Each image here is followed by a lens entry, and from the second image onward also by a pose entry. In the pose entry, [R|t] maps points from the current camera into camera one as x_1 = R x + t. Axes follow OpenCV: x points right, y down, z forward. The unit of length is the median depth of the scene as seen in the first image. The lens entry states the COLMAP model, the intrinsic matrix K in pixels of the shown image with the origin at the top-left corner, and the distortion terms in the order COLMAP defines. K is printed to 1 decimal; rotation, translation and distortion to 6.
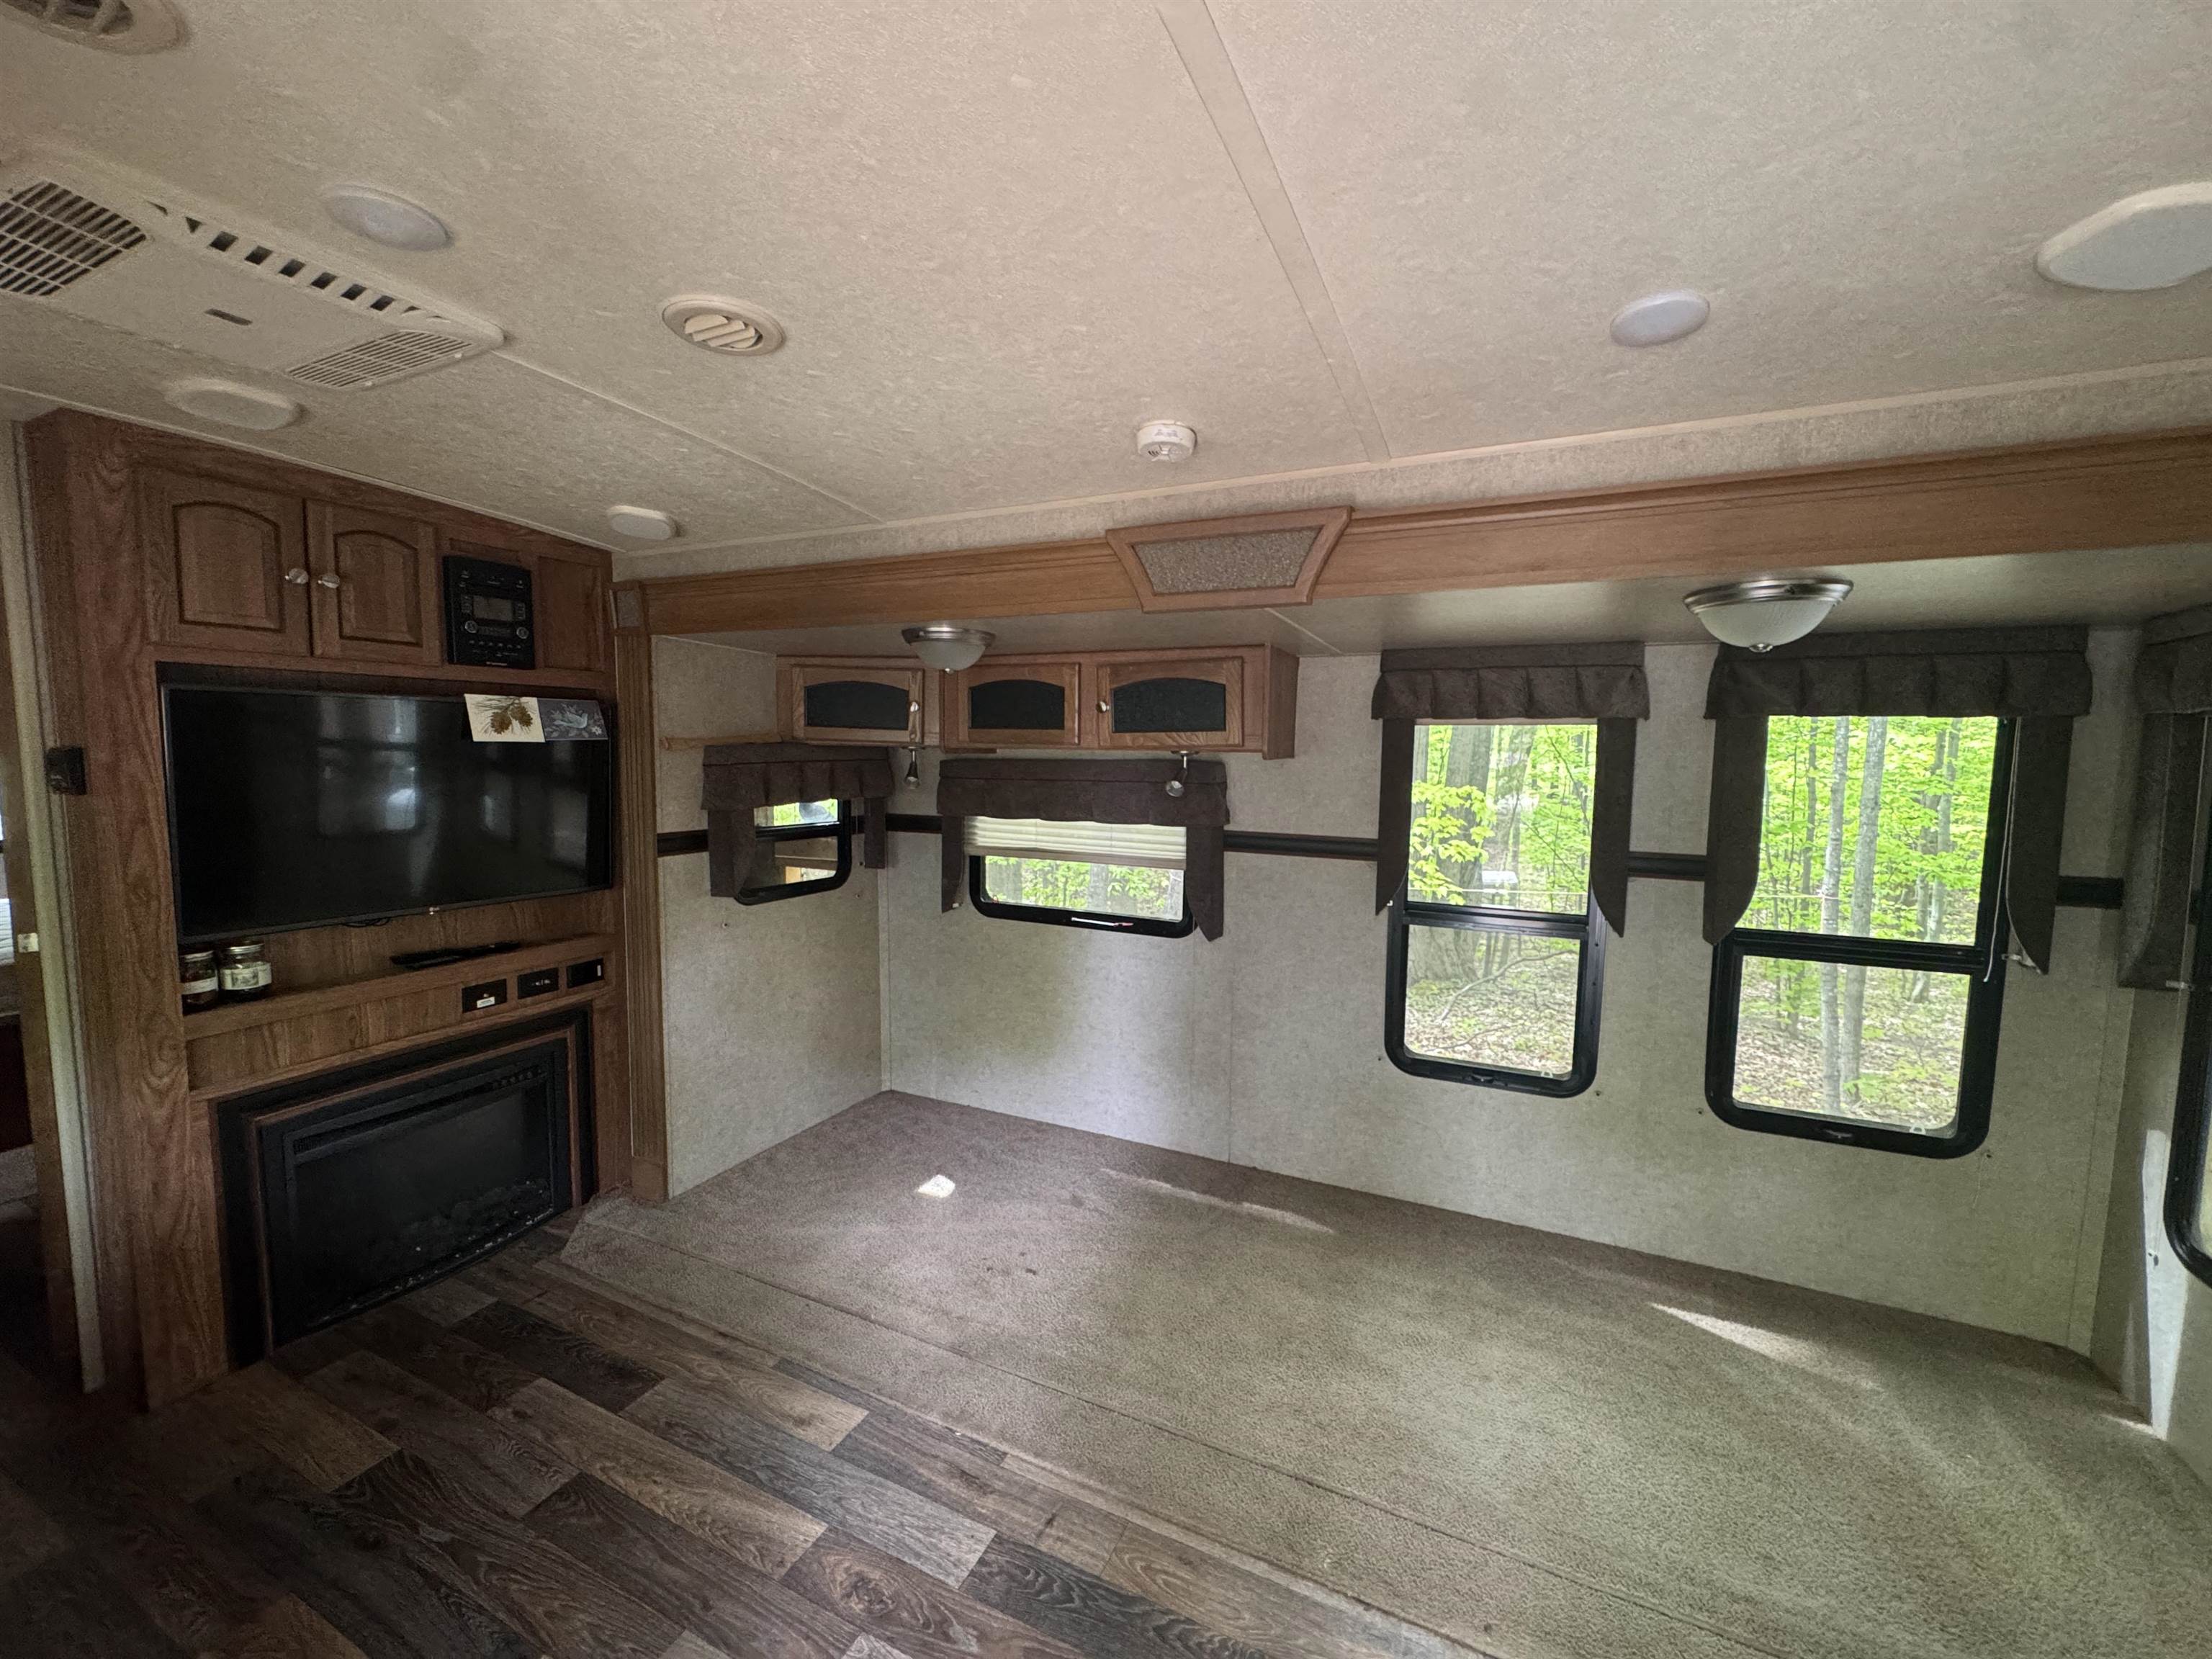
lens RADIAL K [[886.6, 0, 1103.4], [0, 886.6, 825.8], [0, 0, 1]] dist [-0.002826, 0.000300]
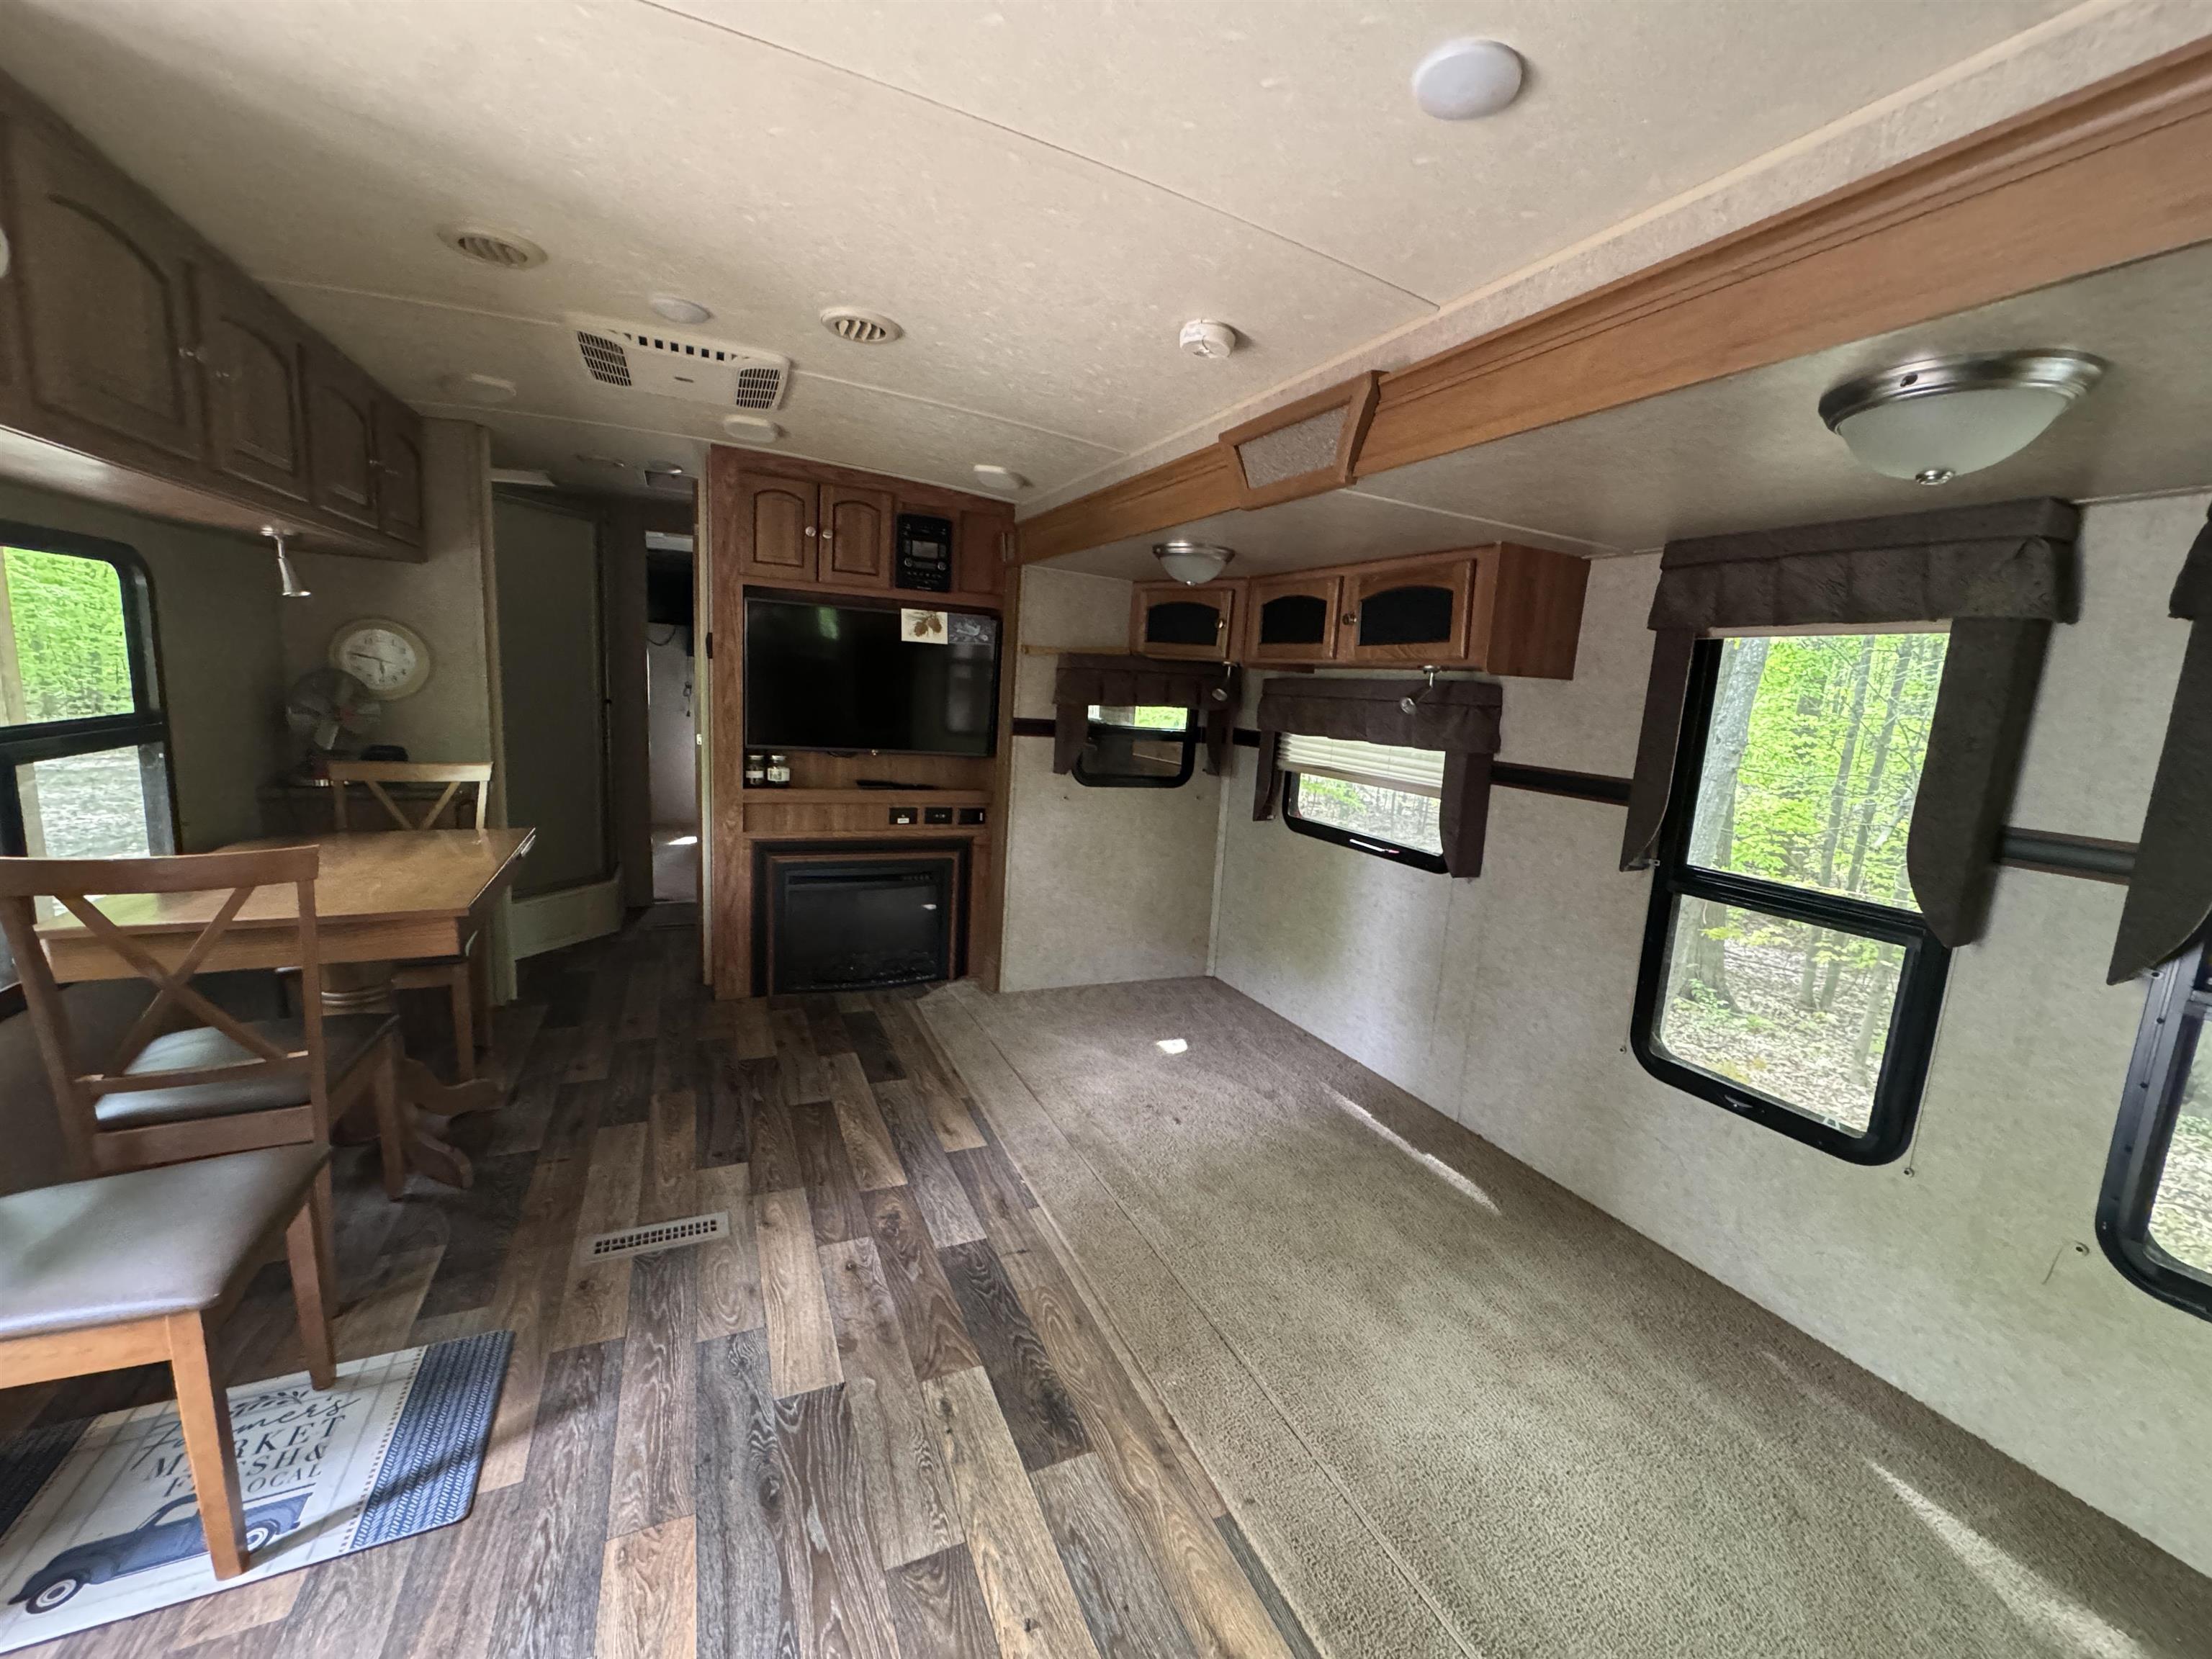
lens RADIAL K [[886.6, 0, 1103.4], [0, 886.6, 825.8], [0, 0, 1]] dist [-0.002826, 0.000300]
pose [[0.766554, 0.138355, -0.627099, 0.472335], [-0.111208, 0.990362, 0.082562, 0.046757], [0.632478, 0.006450, 0.774551, 0.062433]]
